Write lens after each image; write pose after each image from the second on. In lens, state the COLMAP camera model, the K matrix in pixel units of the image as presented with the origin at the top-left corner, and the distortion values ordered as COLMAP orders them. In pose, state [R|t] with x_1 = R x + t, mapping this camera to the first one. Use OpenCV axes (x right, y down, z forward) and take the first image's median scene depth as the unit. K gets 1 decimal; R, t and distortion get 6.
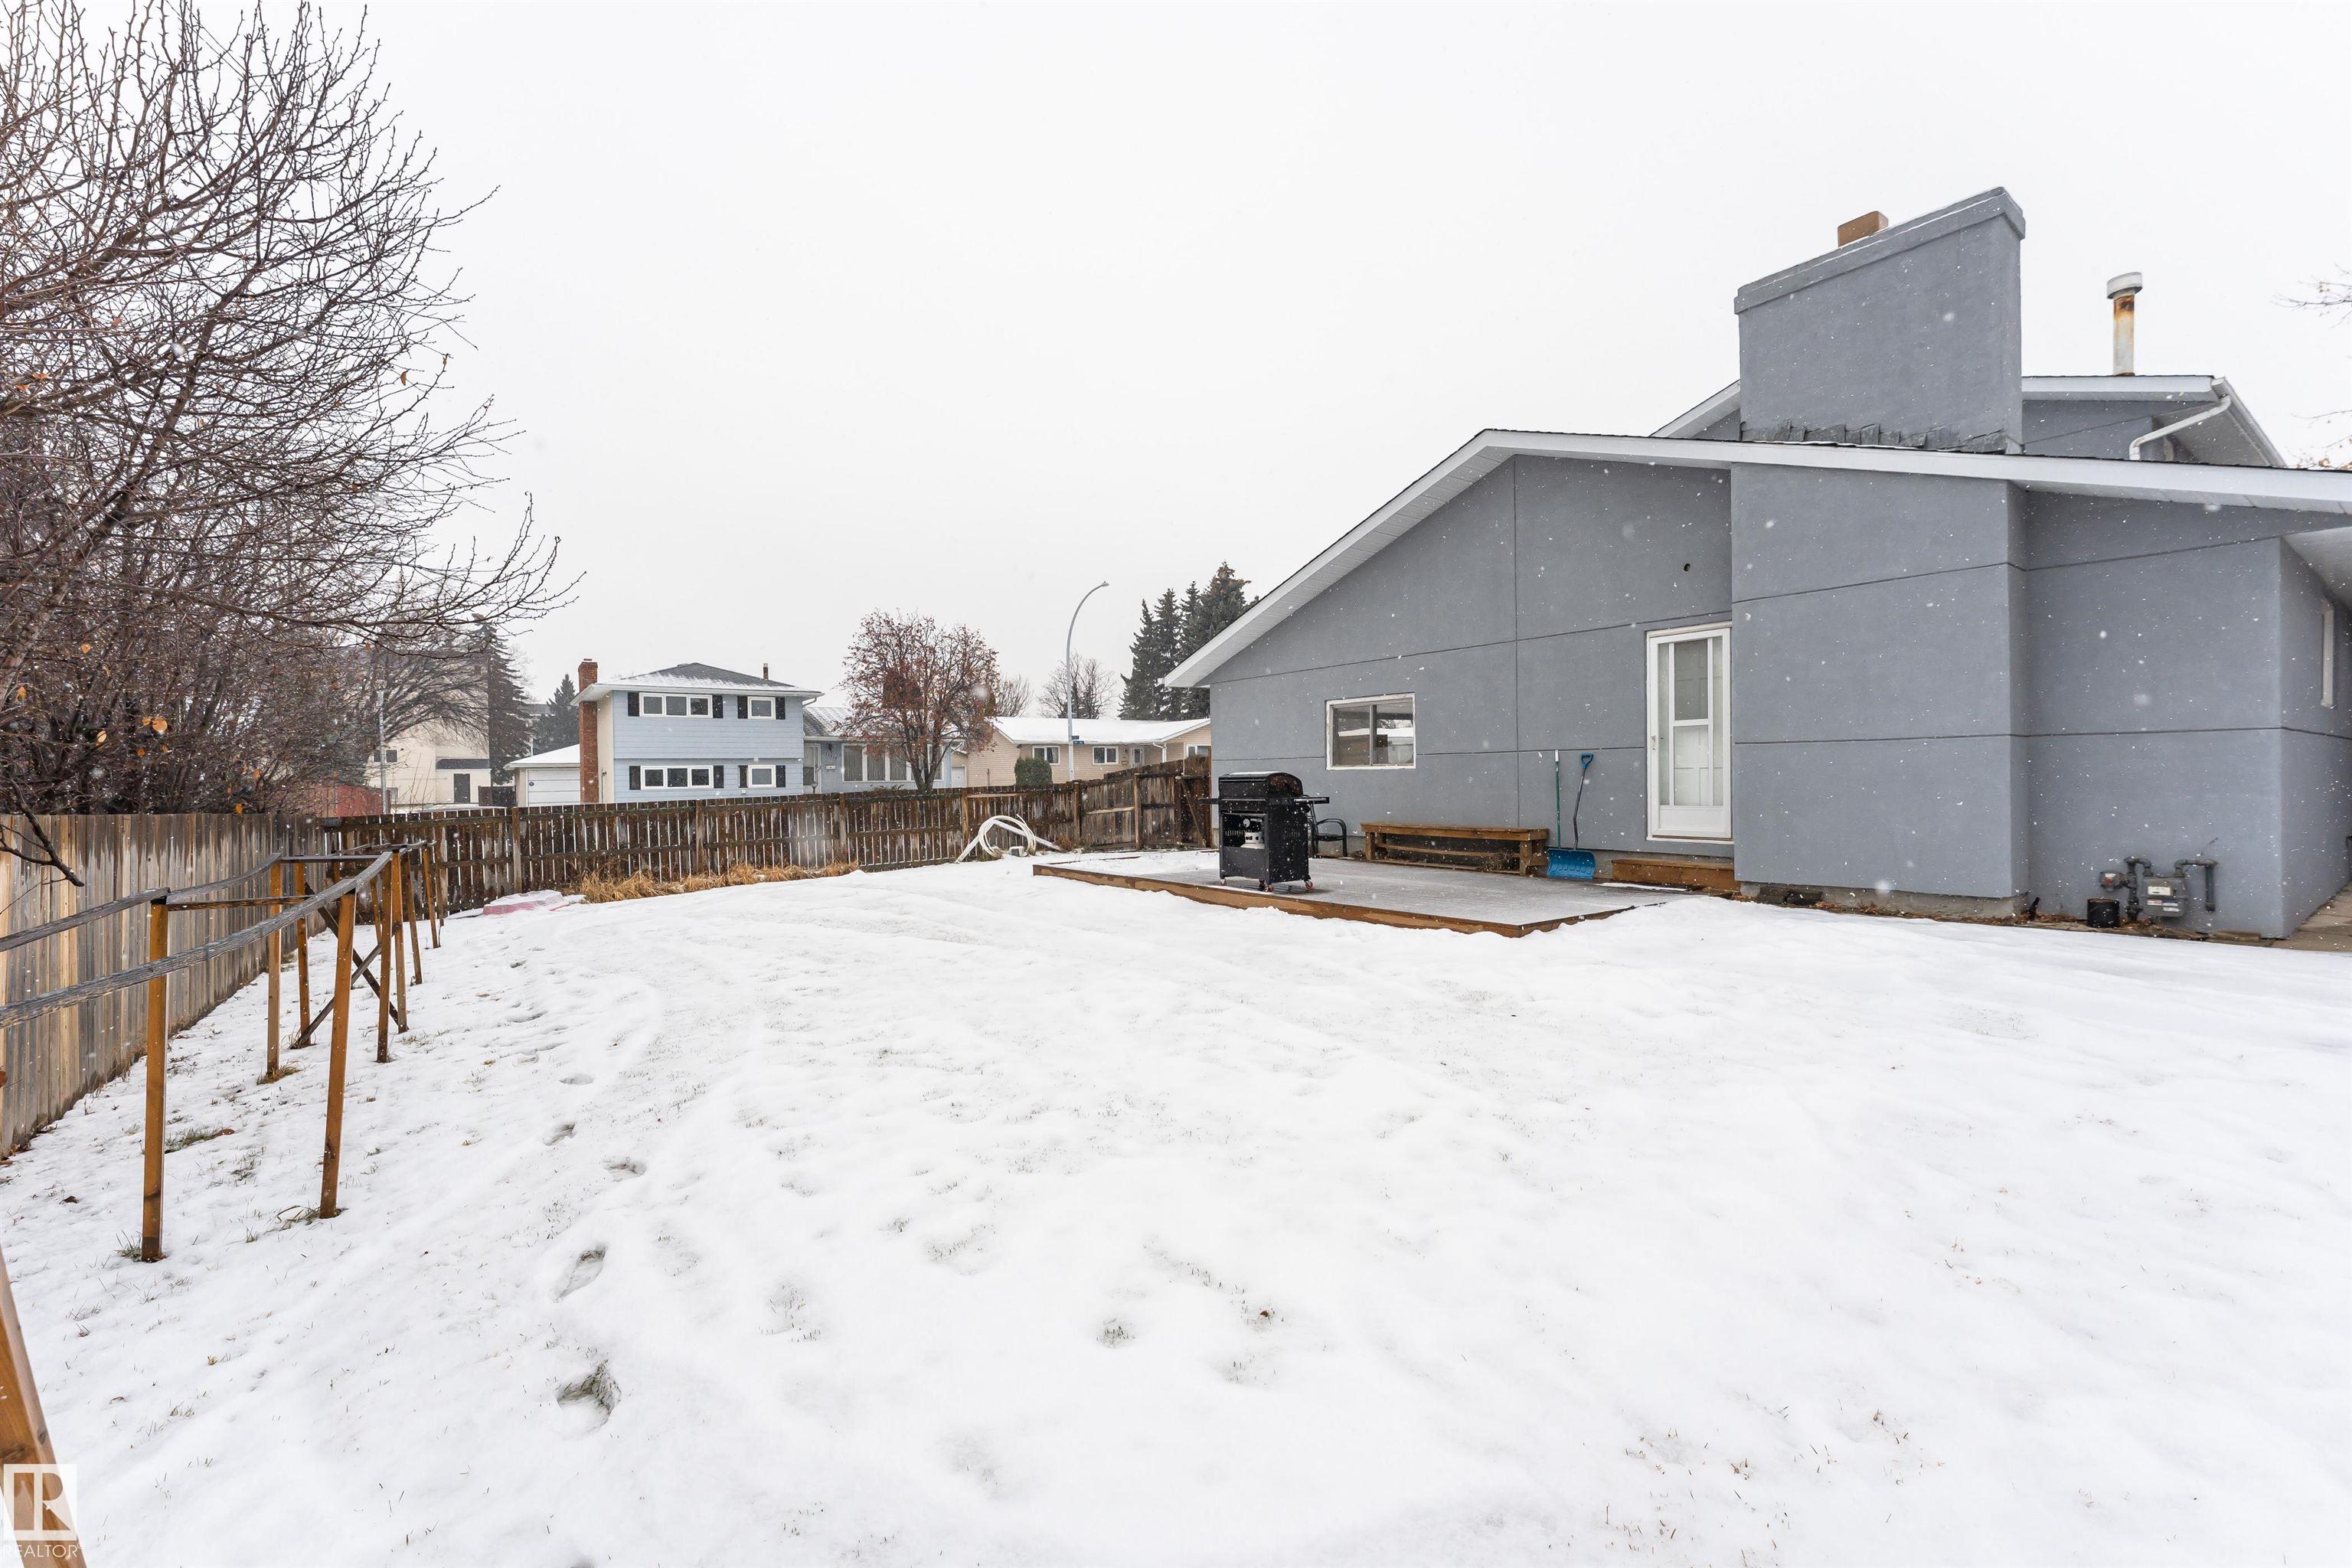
lens RADIAL K [[930.8, 0, 1156.6], [0, 930.8, 784.2], [0, 0, 1]] dist [0.006866, -0.000569]
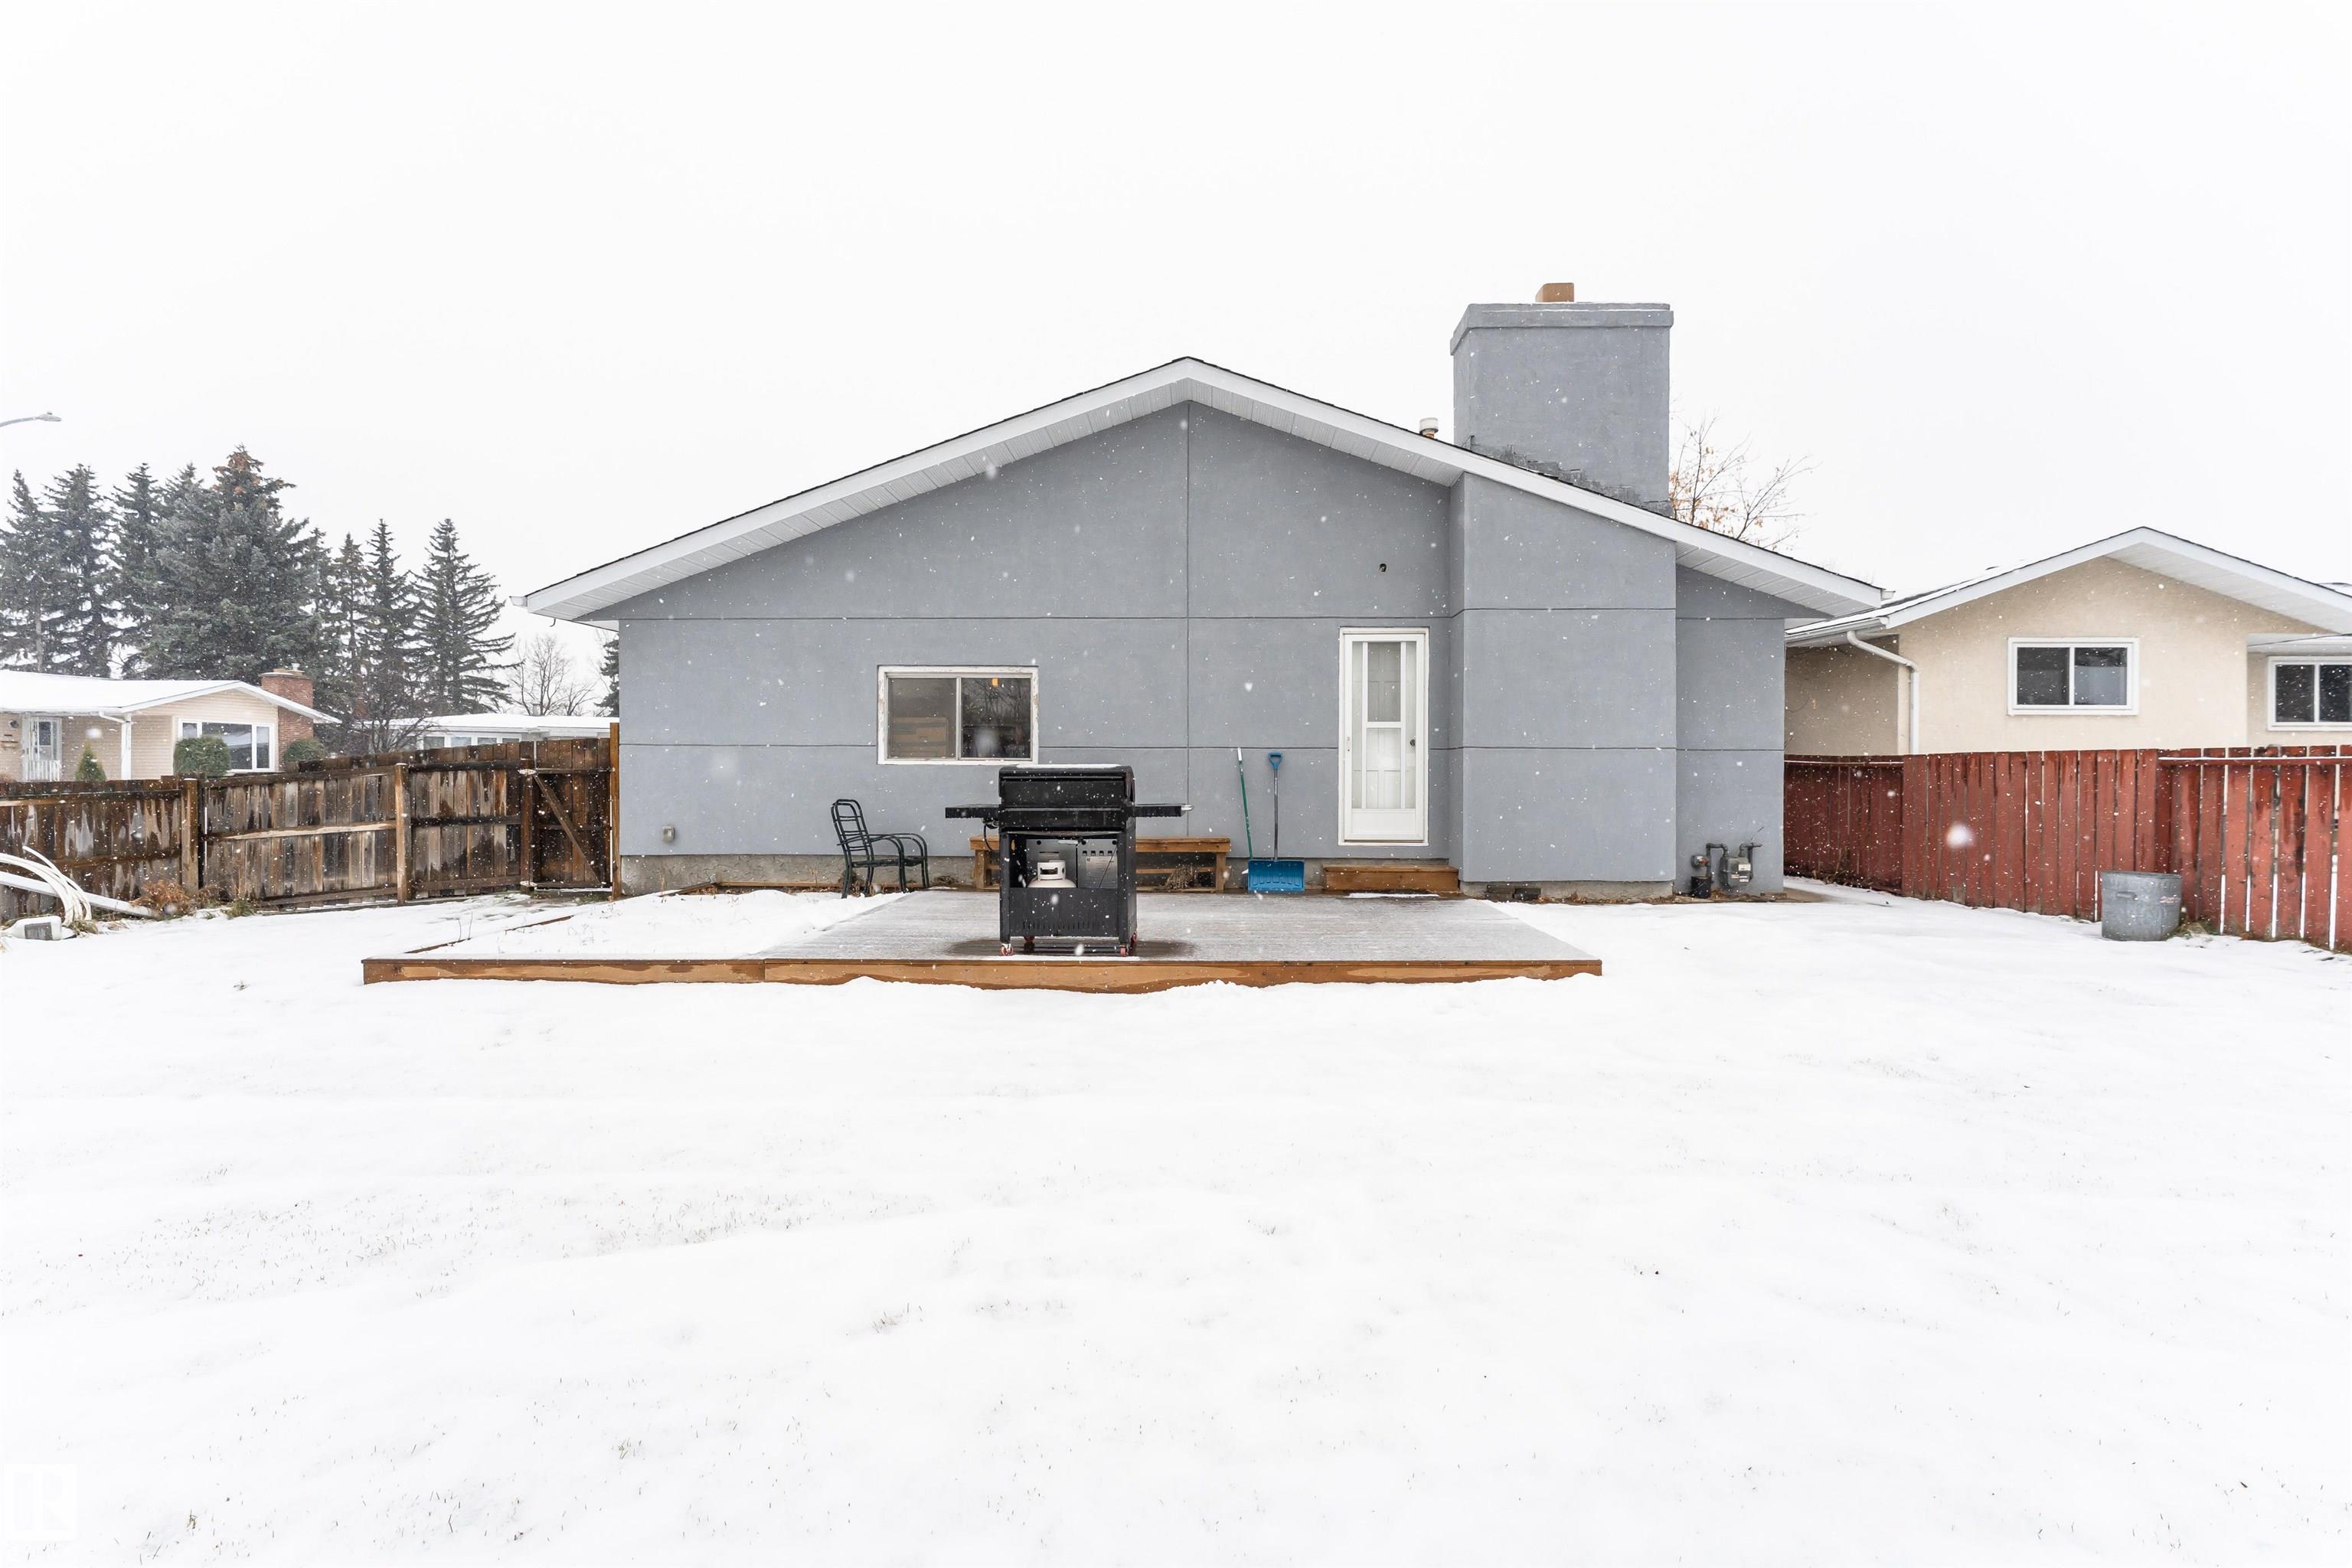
lens RADIAL K [[930.8, 0, 1182.6], [0, 930.8, 778.3], [0, 0, 1]] dist [0.006866, -0.000569]
pose [[0.614697, 0.010250, 0.788697, -0.243516], [-0.004527, 0.999945, -0.009467, 0.000891], [-0.788750, 0.002249, 0.614710, 0.403715]]
